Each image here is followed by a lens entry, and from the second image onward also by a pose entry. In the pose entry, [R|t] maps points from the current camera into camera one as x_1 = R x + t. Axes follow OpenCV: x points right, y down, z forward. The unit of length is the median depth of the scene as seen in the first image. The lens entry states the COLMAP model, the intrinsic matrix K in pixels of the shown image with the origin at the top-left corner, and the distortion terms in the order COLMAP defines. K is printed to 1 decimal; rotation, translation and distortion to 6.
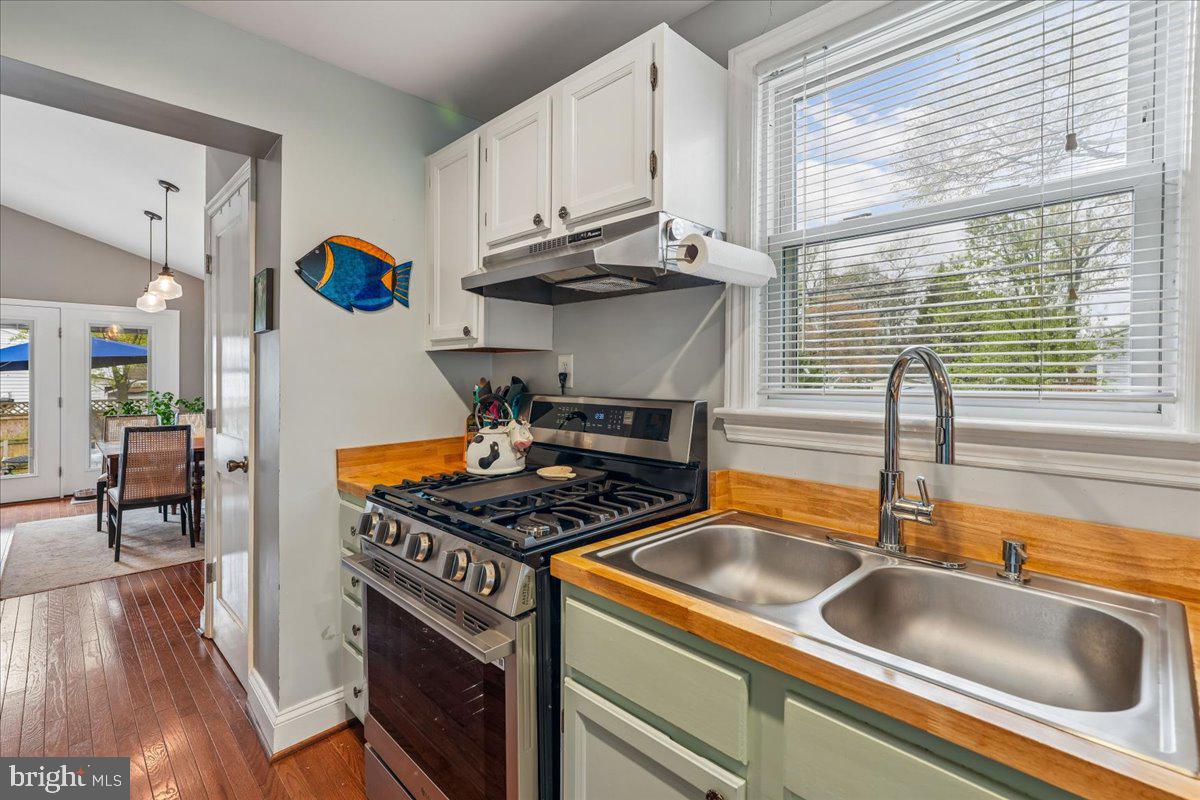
lens RADIAL K [[540.3, 0, 586.8], [0, 540.3, 376.8], [0, 0, 1]] dist [0.003549, 0.000893]
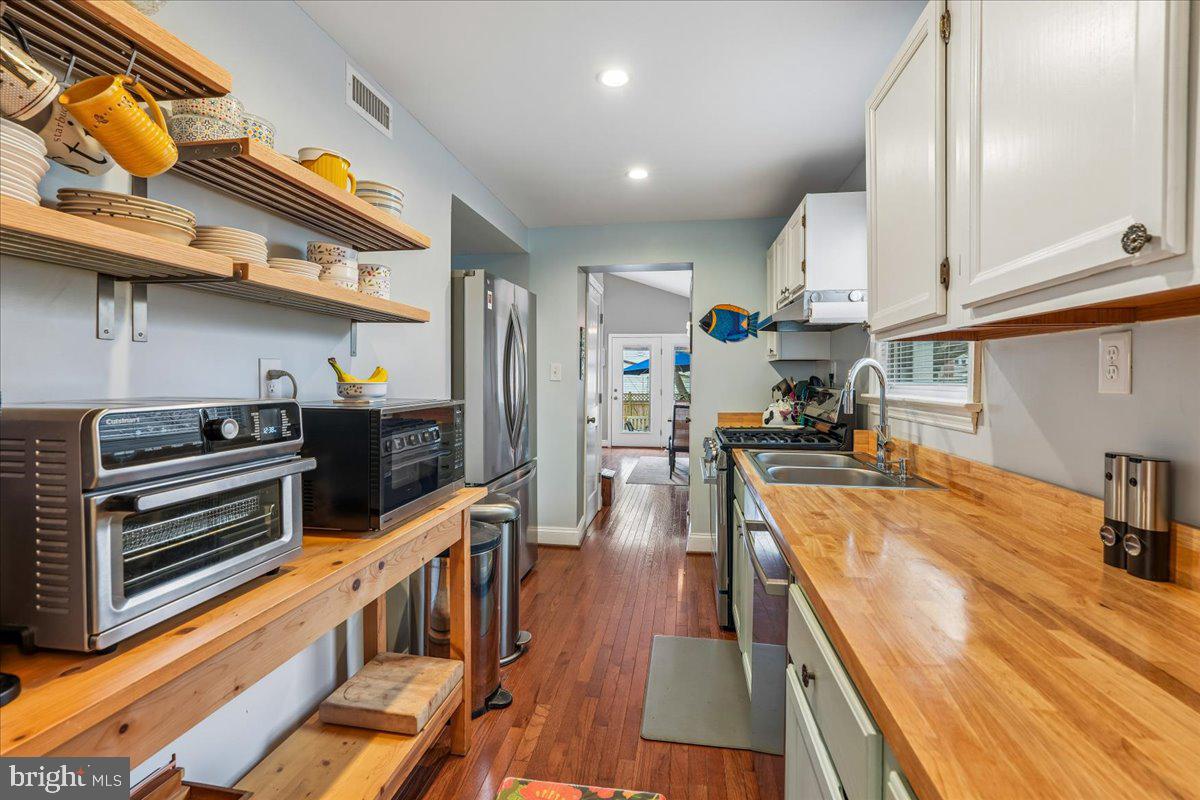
lens RADIAL K [[540.3, 0, 600.6], [0, 540.3, 389.4], [0, 0, 1]] dist [0.003549, 0.000893]
pose [[0.596985, 0.020046, -0.802002, 0.977565], [-0.007263, 0.999782, 0.019583, 0.015940], [0.802219, -0.005866, 0.597001, -0.595647]]
